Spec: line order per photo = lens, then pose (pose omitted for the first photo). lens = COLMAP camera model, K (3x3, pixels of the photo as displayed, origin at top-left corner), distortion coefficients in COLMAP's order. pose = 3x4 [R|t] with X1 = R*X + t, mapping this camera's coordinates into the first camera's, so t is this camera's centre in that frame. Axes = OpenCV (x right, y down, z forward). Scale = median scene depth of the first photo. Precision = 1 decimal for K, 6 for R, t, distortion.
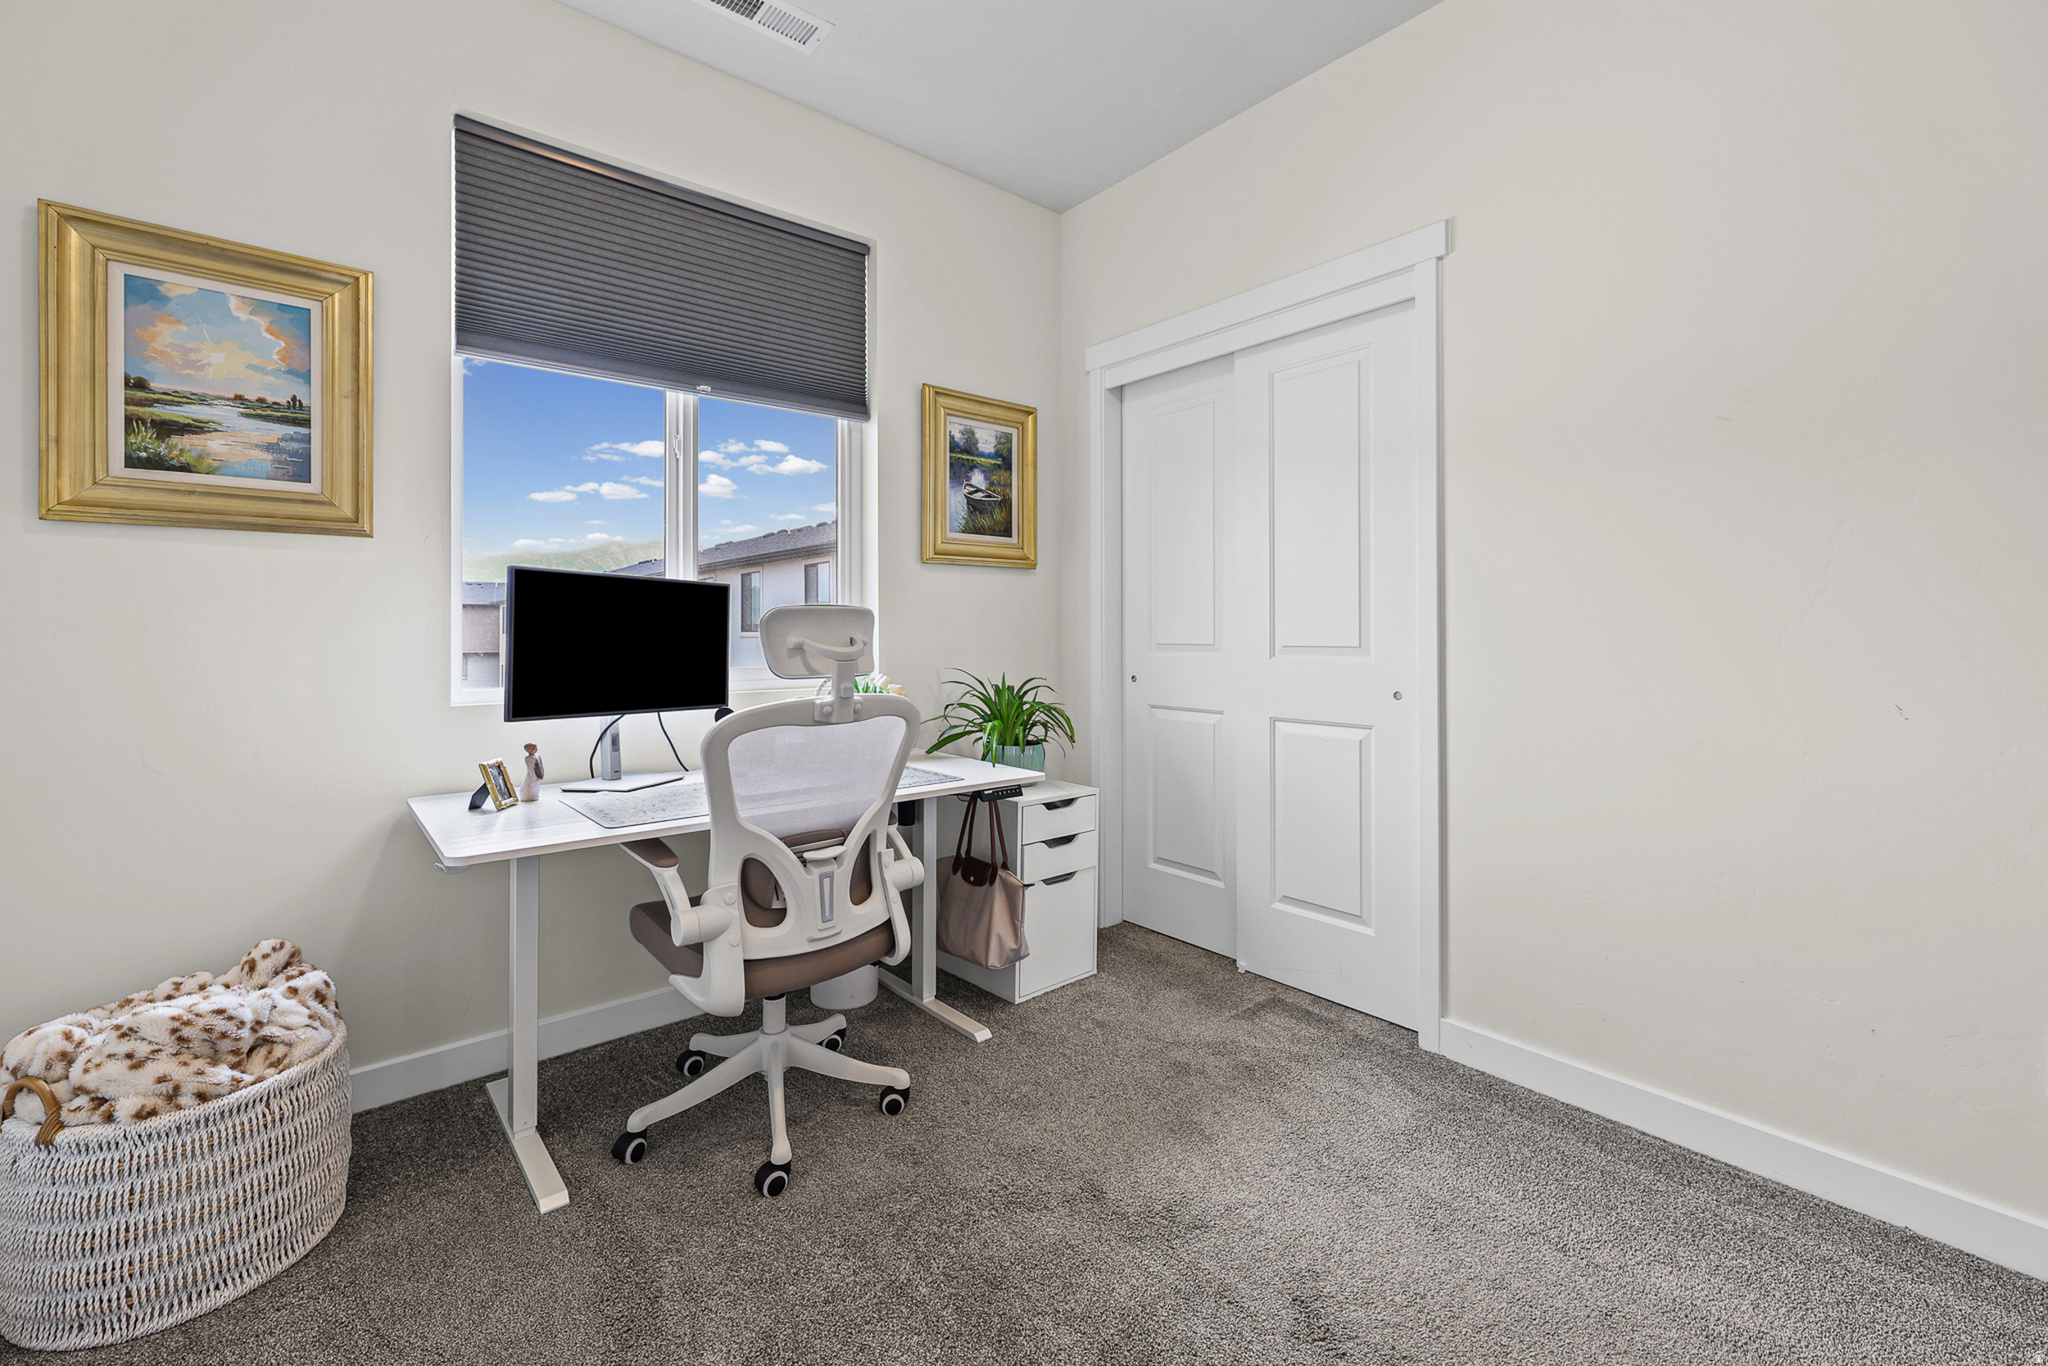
lens RADIAL K [[853.9, 0, 1024.3], [0, 853.9, 633.2], [0, 0, 1]] dist [-0.002159, -0.000276]
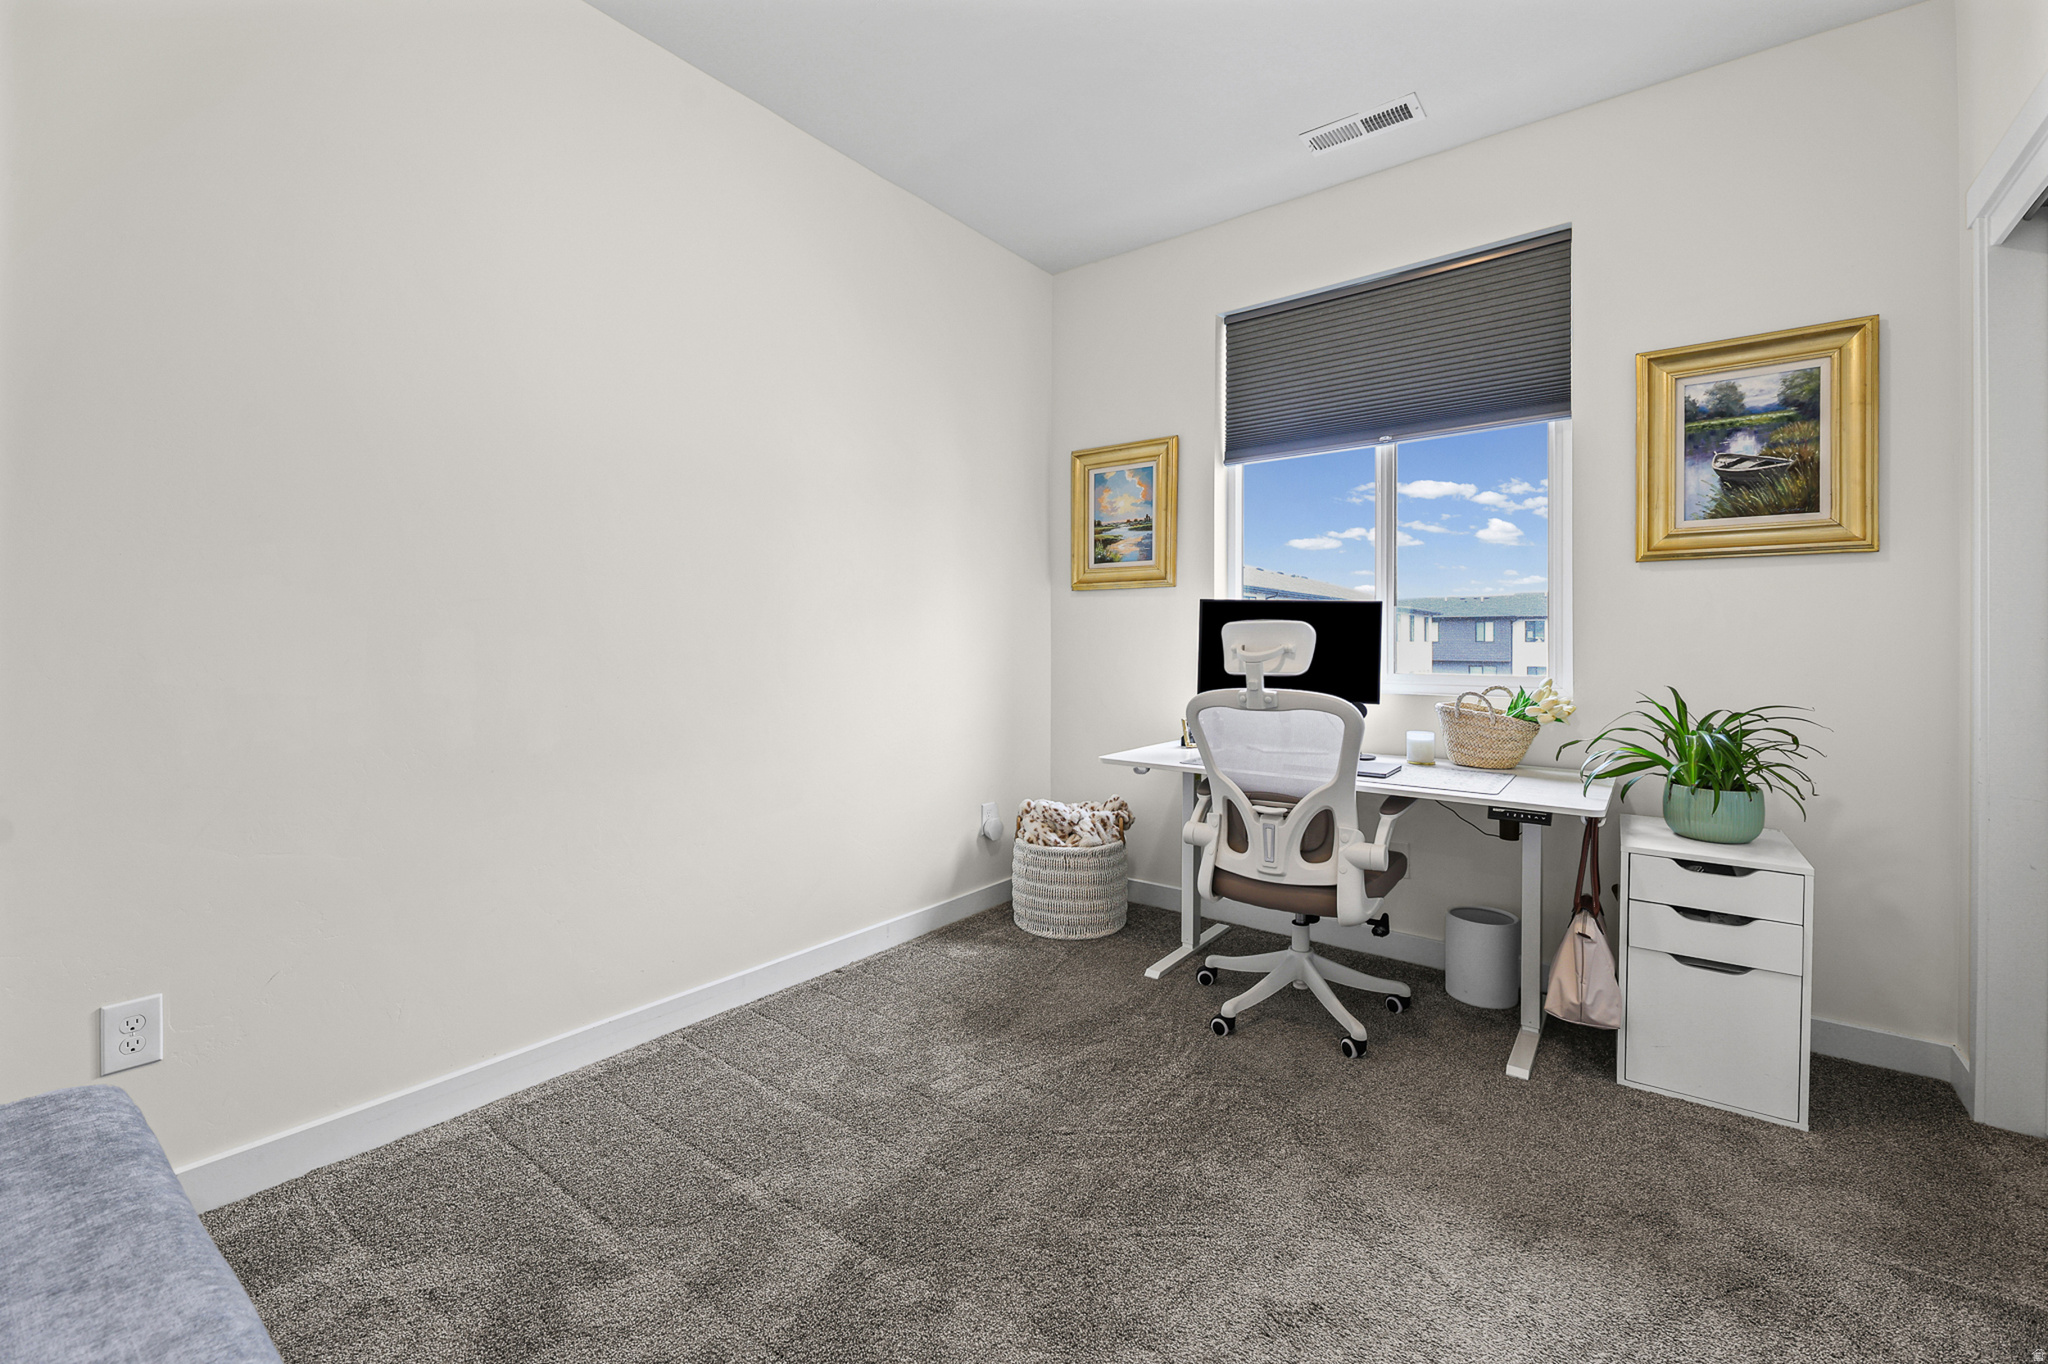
lens RADIAL K [[821.6, 0, 997.9], [0, 821.6, 639.4], [0, 0, 1]] dist [-0.019154, -0.000003]
pose [[0.201977, 0.002592, -0.979387, 0.658295], [-0.003917, 0.999991, 0.001839, -0.003934], [0.979382, 0.003465, 0.201985, 0.240720]]
